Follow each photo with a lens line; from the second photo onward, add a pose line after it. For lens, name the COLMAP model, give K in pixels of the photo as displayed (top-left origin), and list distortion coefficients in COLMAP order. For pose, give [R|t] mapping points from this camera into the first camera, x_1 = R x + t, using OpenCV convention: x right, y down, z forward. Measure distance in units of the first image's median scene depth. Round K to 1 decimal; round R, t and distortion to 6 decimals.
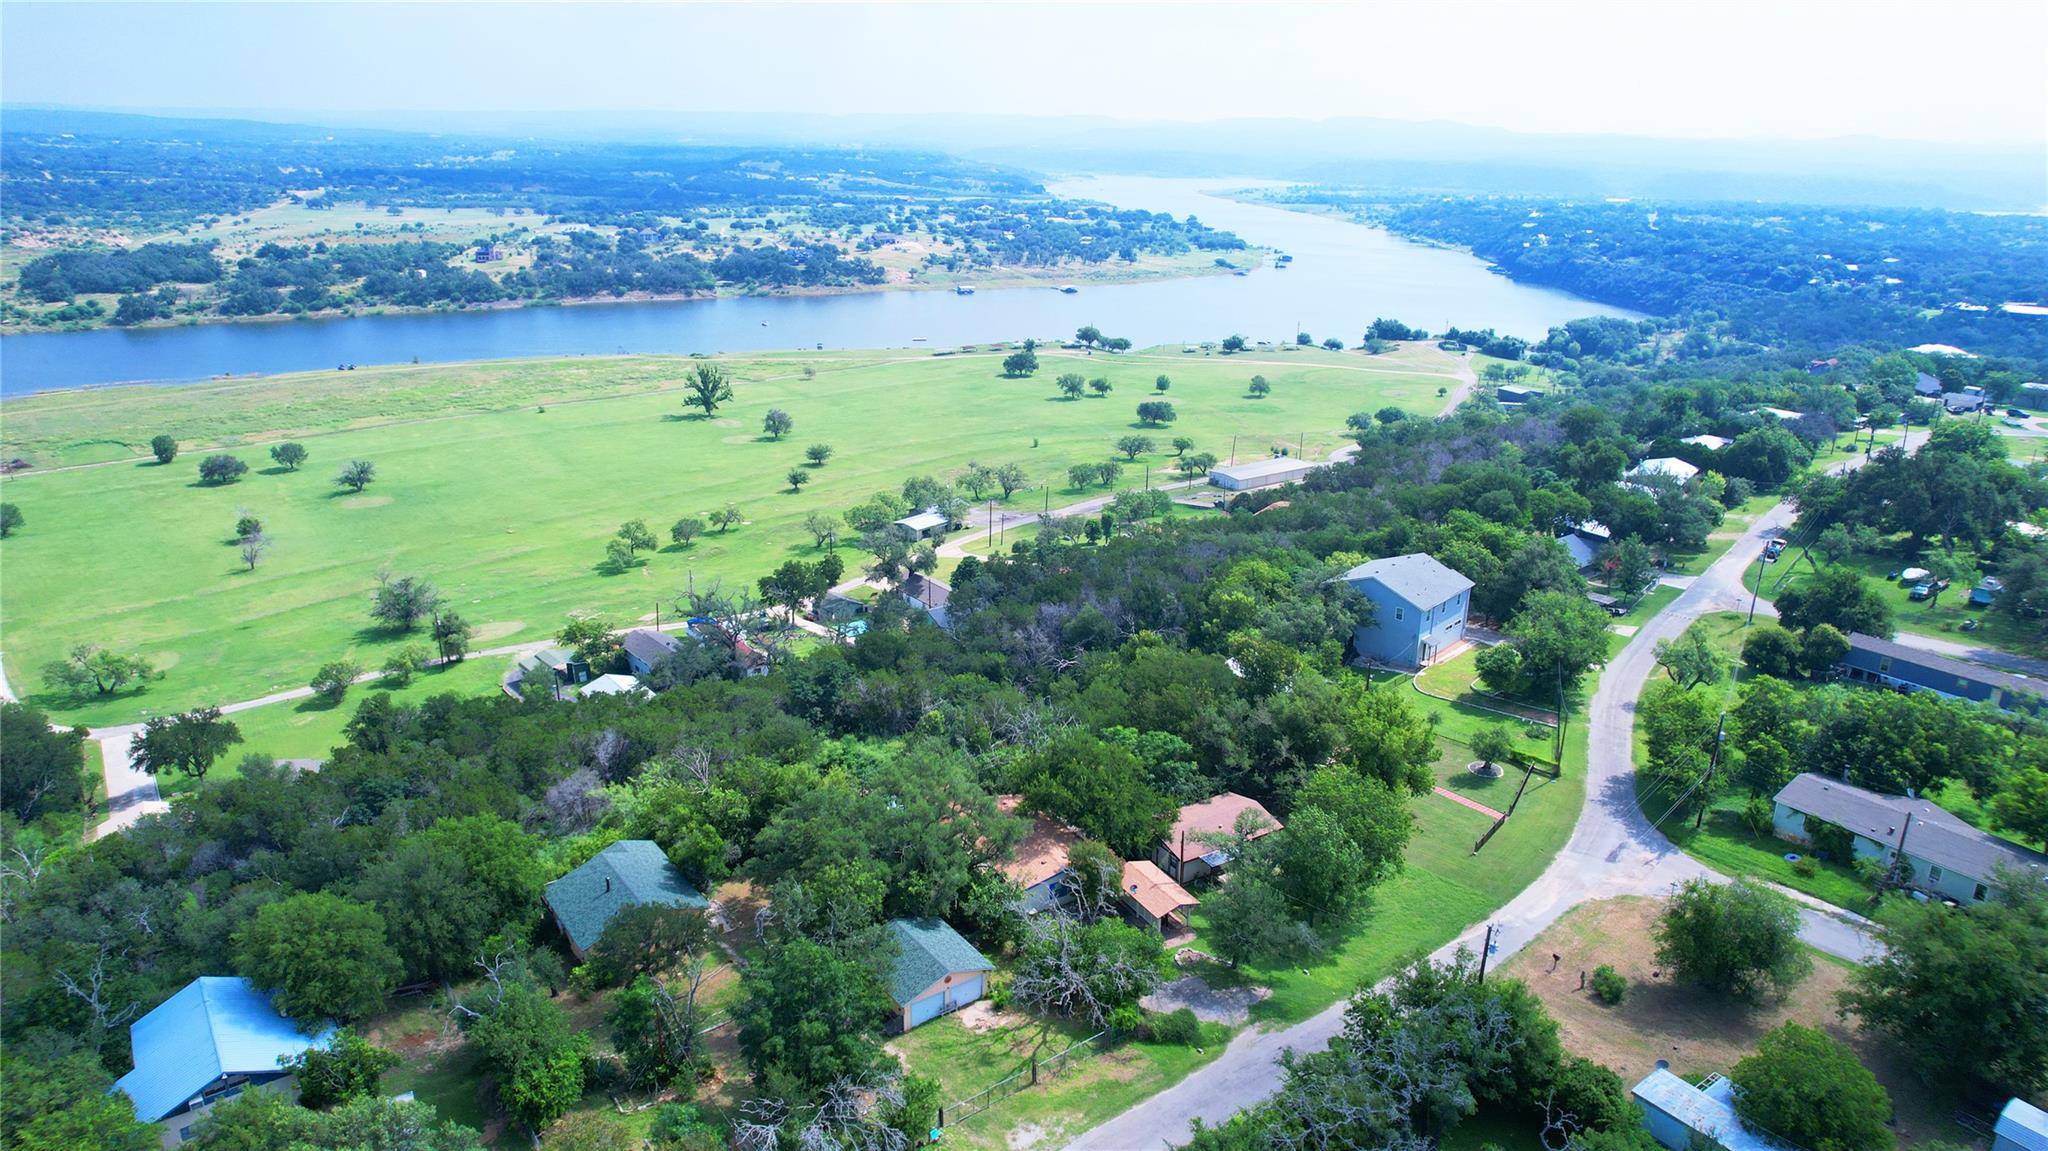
lens RADIAL K [[1310.4, 0, 1028.2], [0, 1310.4, 565.0], [0, 0, 1]] dist [-0.079639, 0.073537]
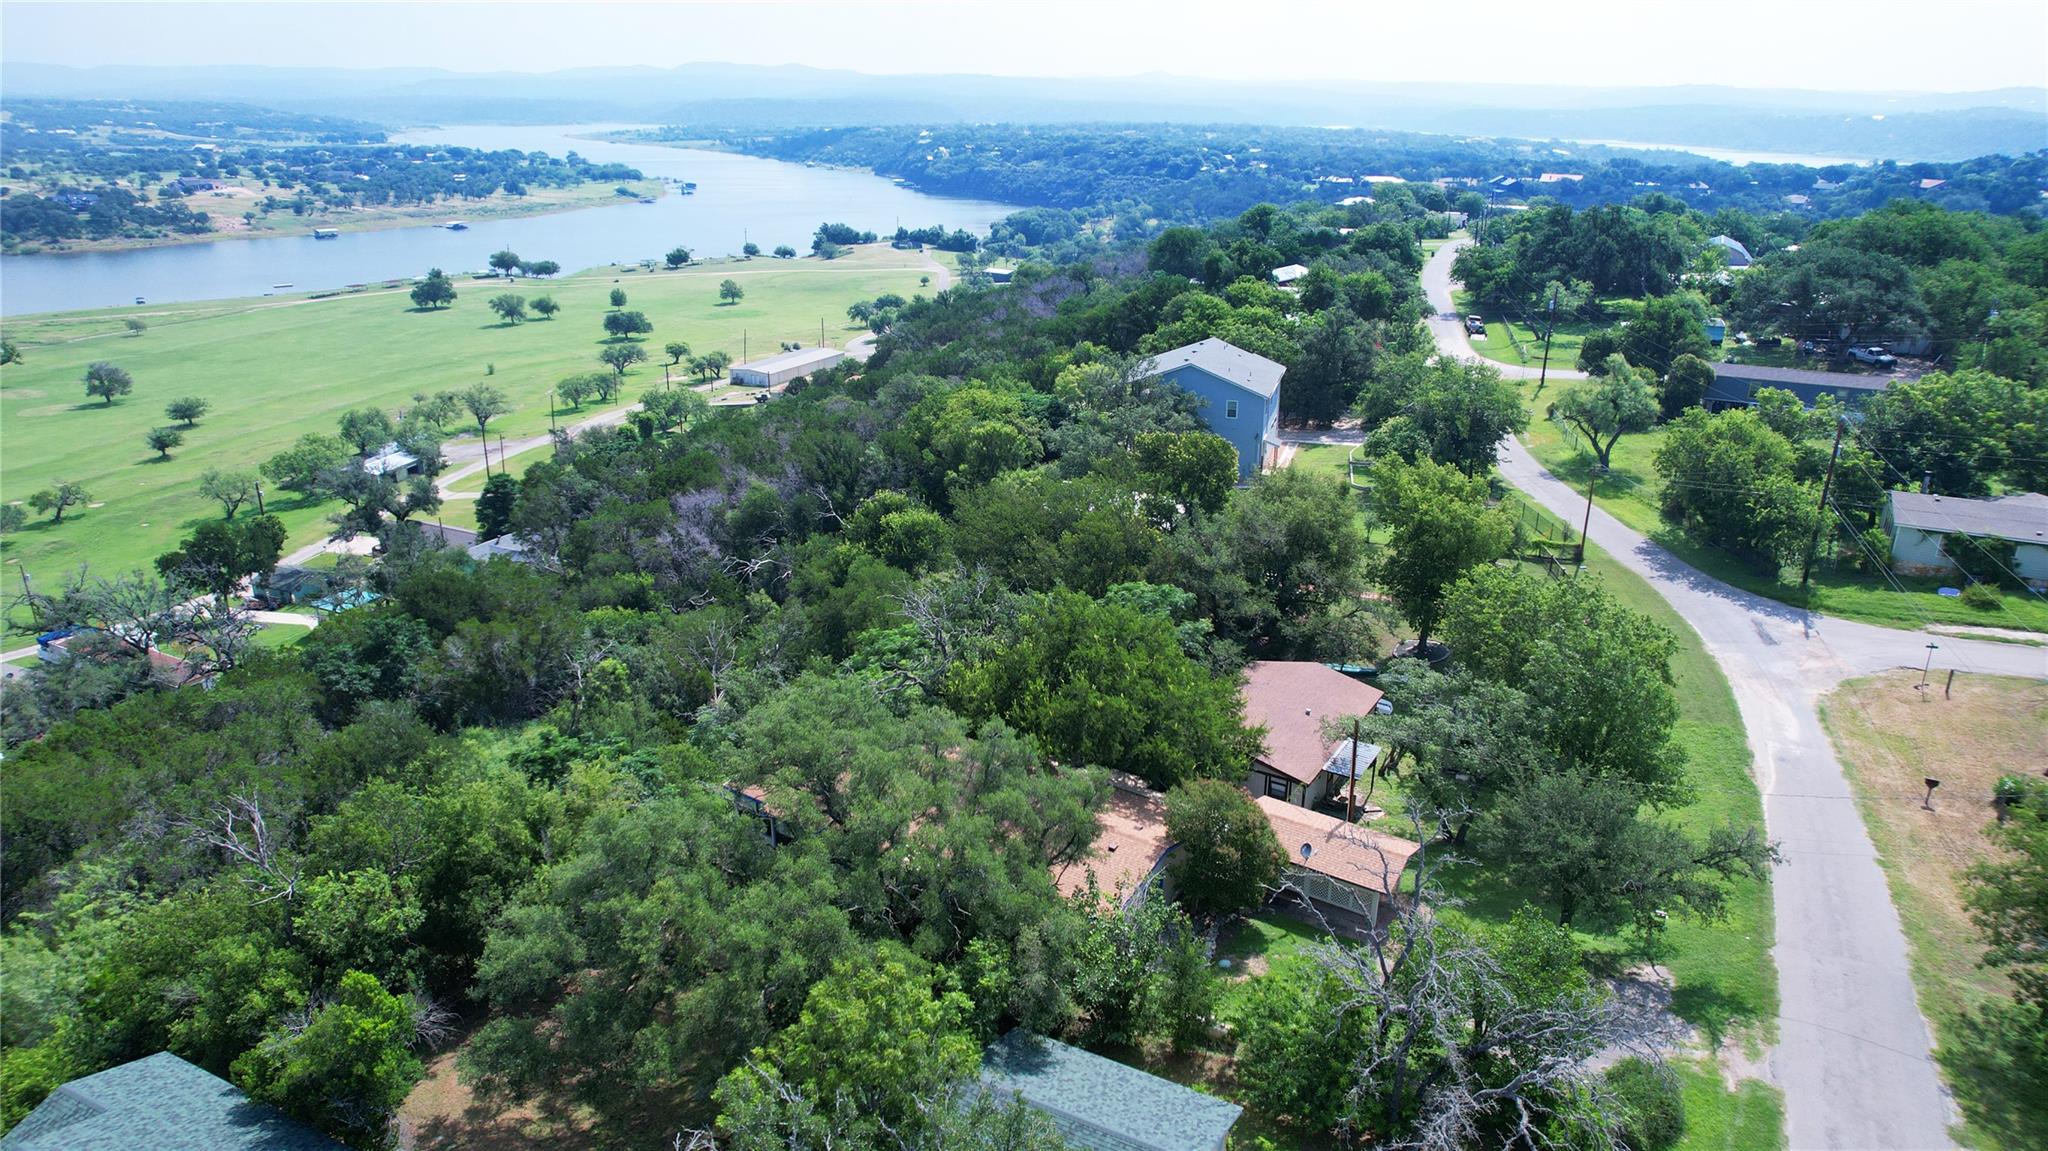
lens RADIAL K [[1310.4, 0, 1028.2], [0, 1310.4, 565.0], [0, 0, 1]] dist [-0.079639, 0.073537]
pose [[0.893617, -0.162949, 0.418205, -0.033075], [0.148846, 0.986630, 0.066376, 0.013869], [-0.423430, 0.002934, 0.905924, 0.092021]]
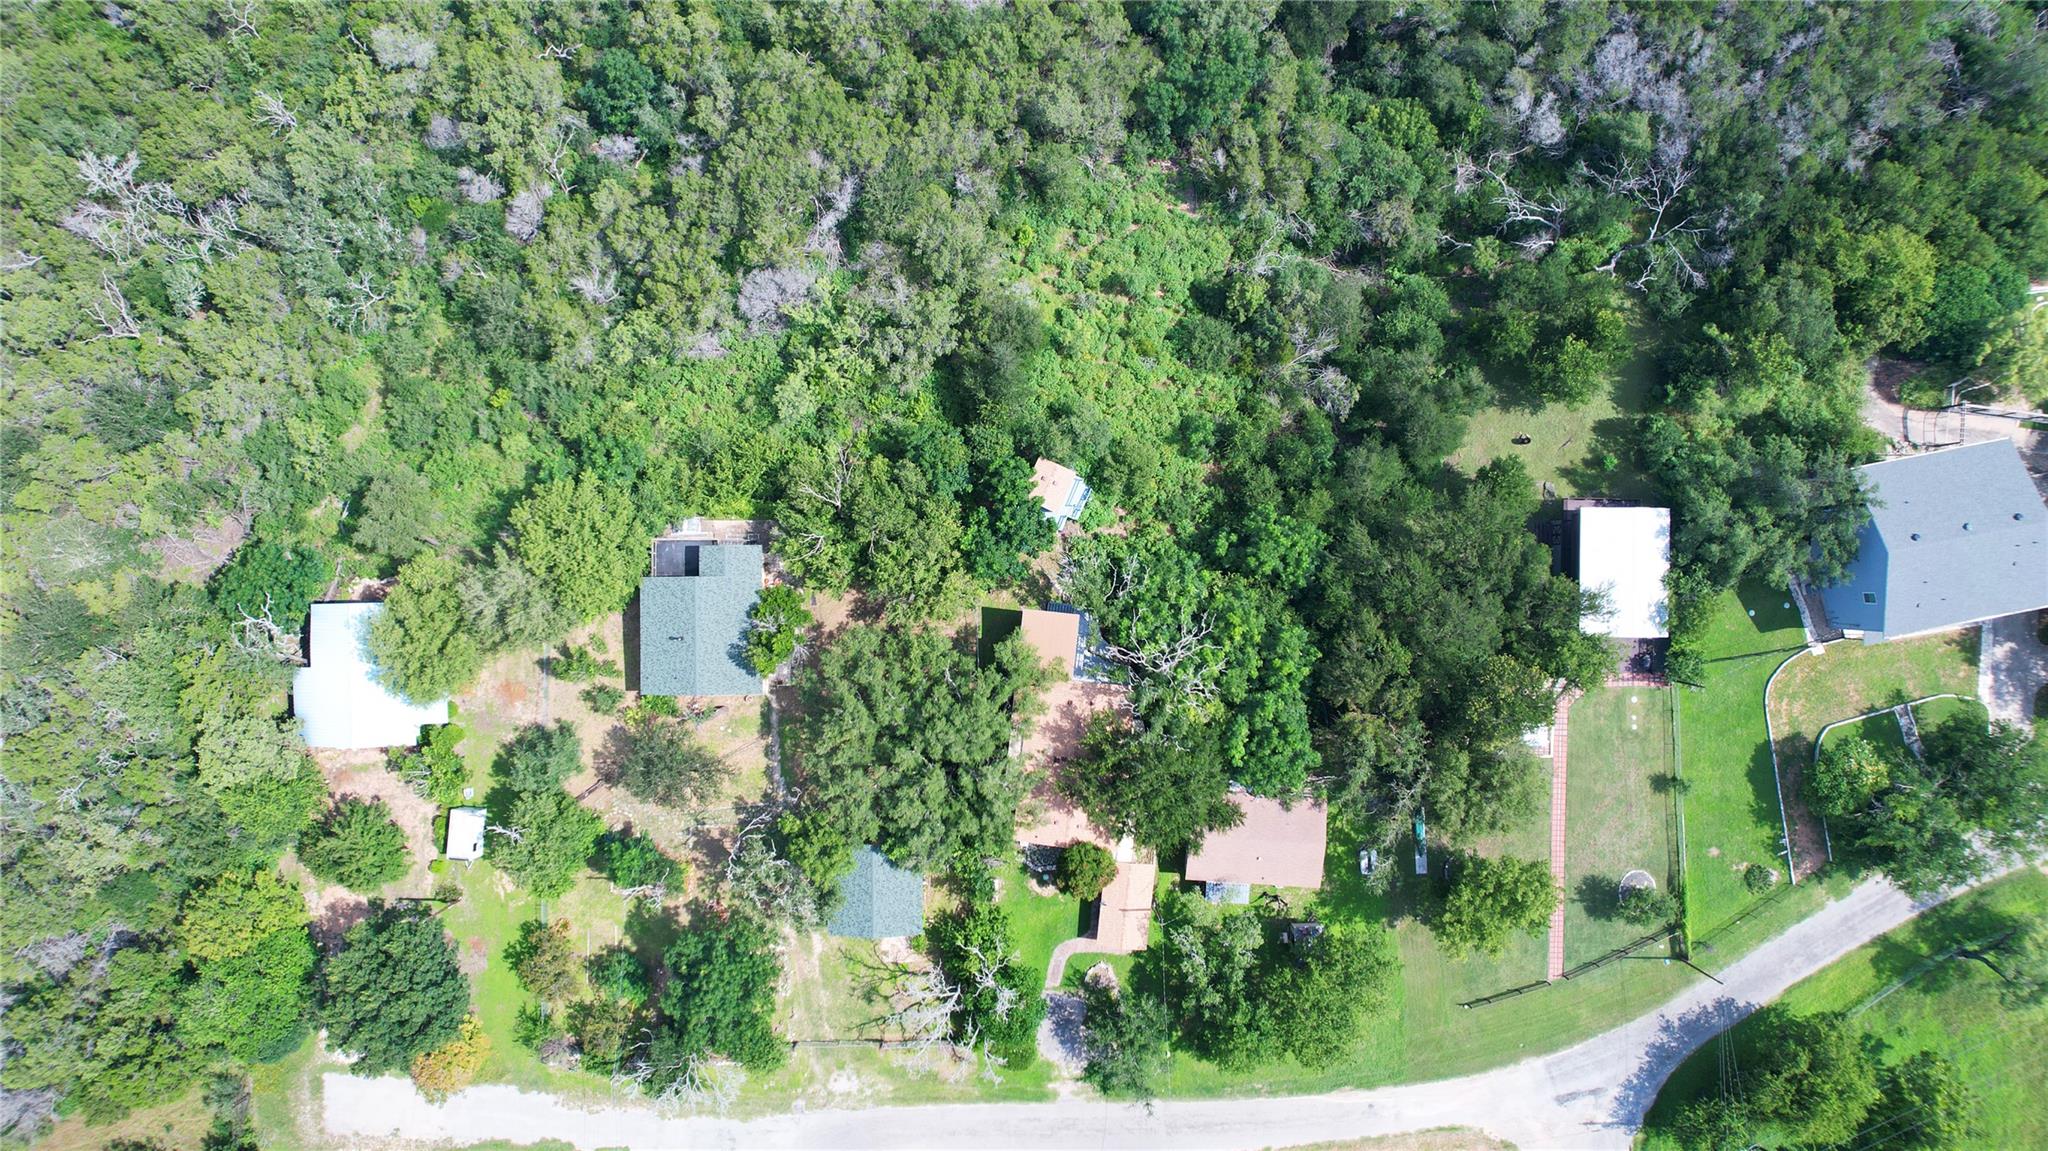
lens RADIAL K [[1310.4, 0, 1028.2], [0, 1310.4, 565.0], [0, 0, 1]] dist [-0.079639, 0.073537]
pose [[0.812267, 0.583159, -0.012136, -0.017690], [-0.176647, 0.265770, 0.947714, -0.125451], [0.555894, -0.767653, 0.318889, 0.132455]]
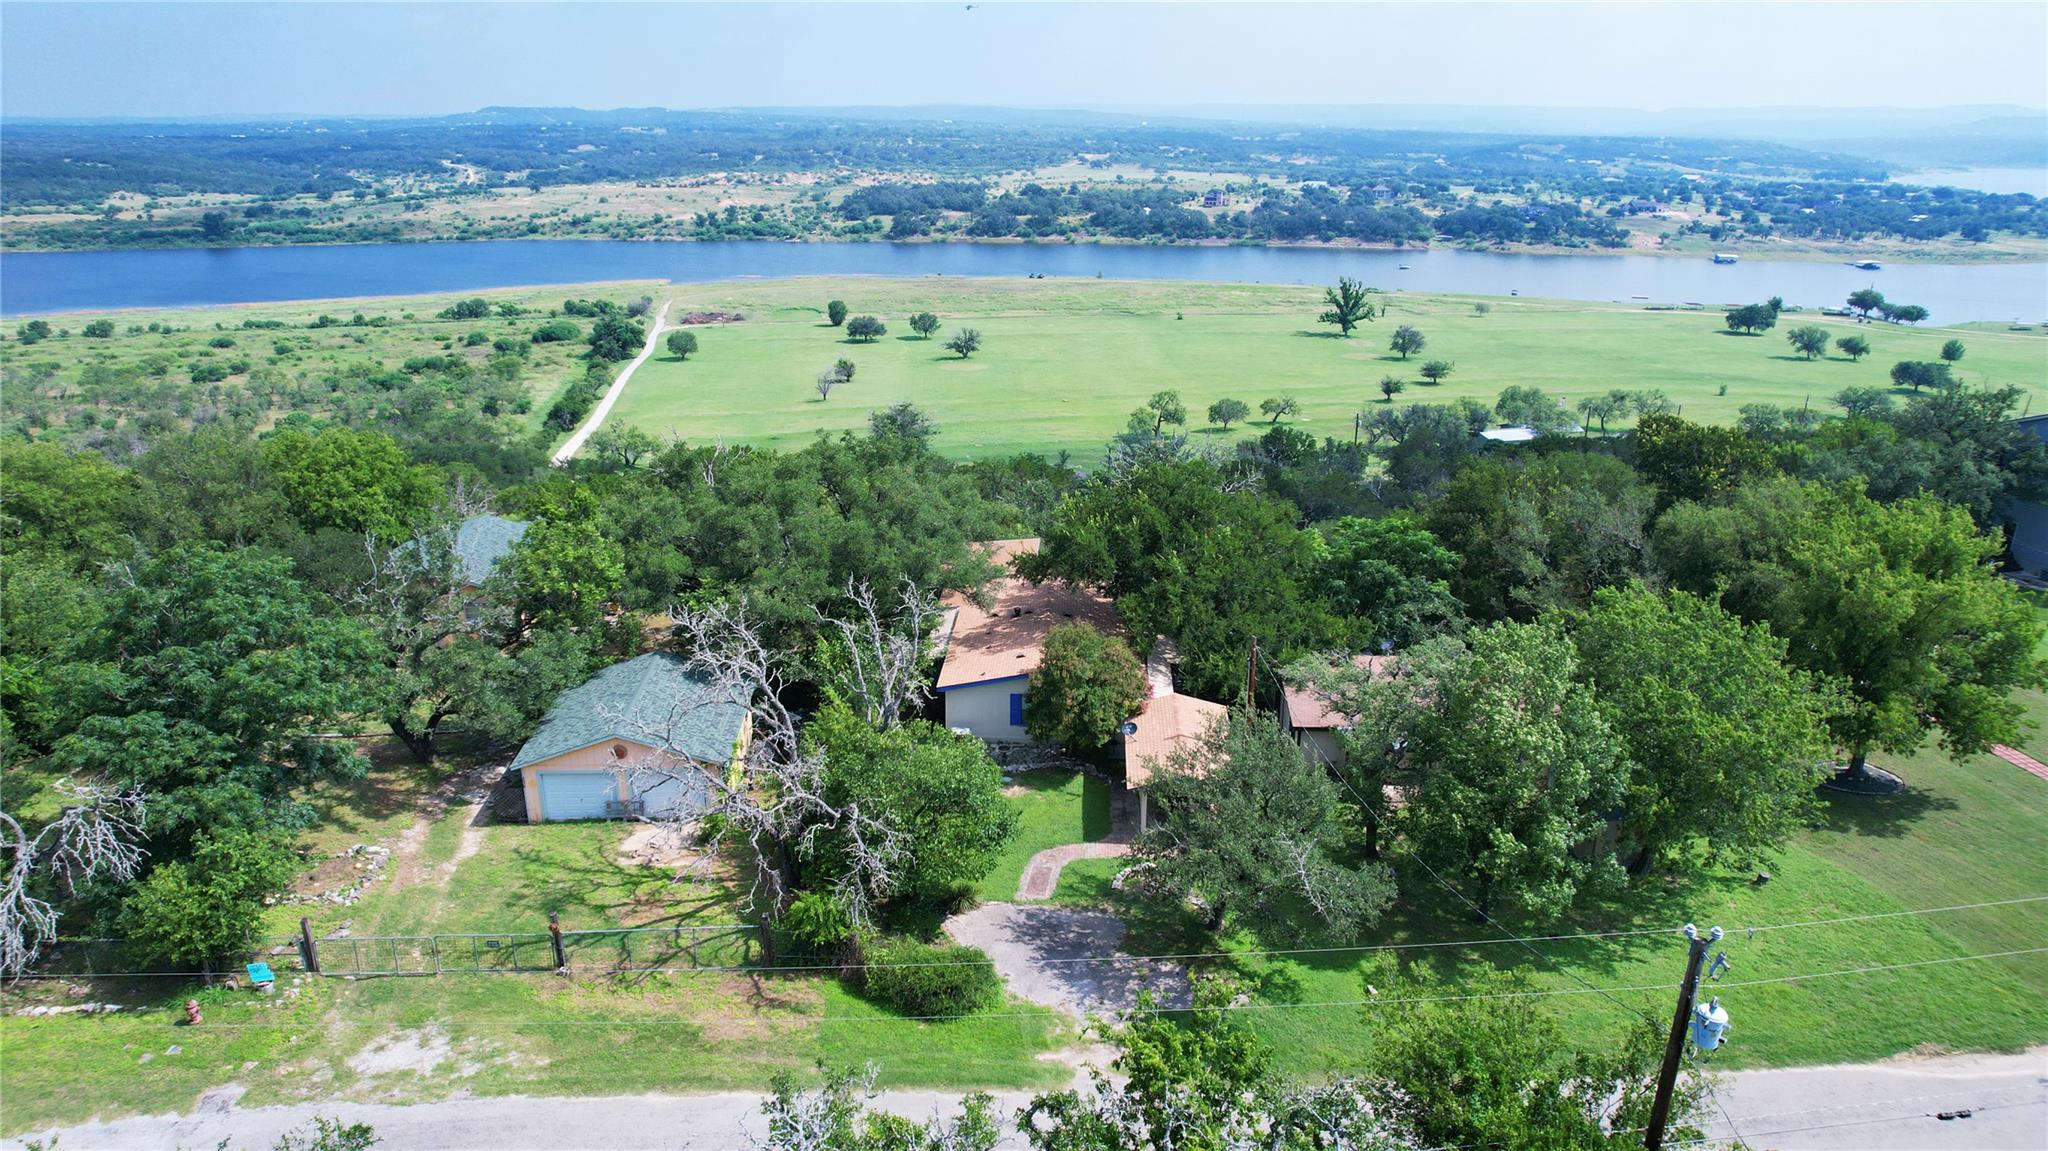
lens RADIAL K [[1310.4, 0, 1028.2], [0, 1310.4, 565.0], [0, 0, 1]] dist [-0.079639, 0.073537]
pose [[0.840905, 0.164526, -0.515567, 0.045610], [-0.164327, 0.985314, 0.046408, 0.026862], [0.515631, 0.045697, 0.855591, 0.088279]]
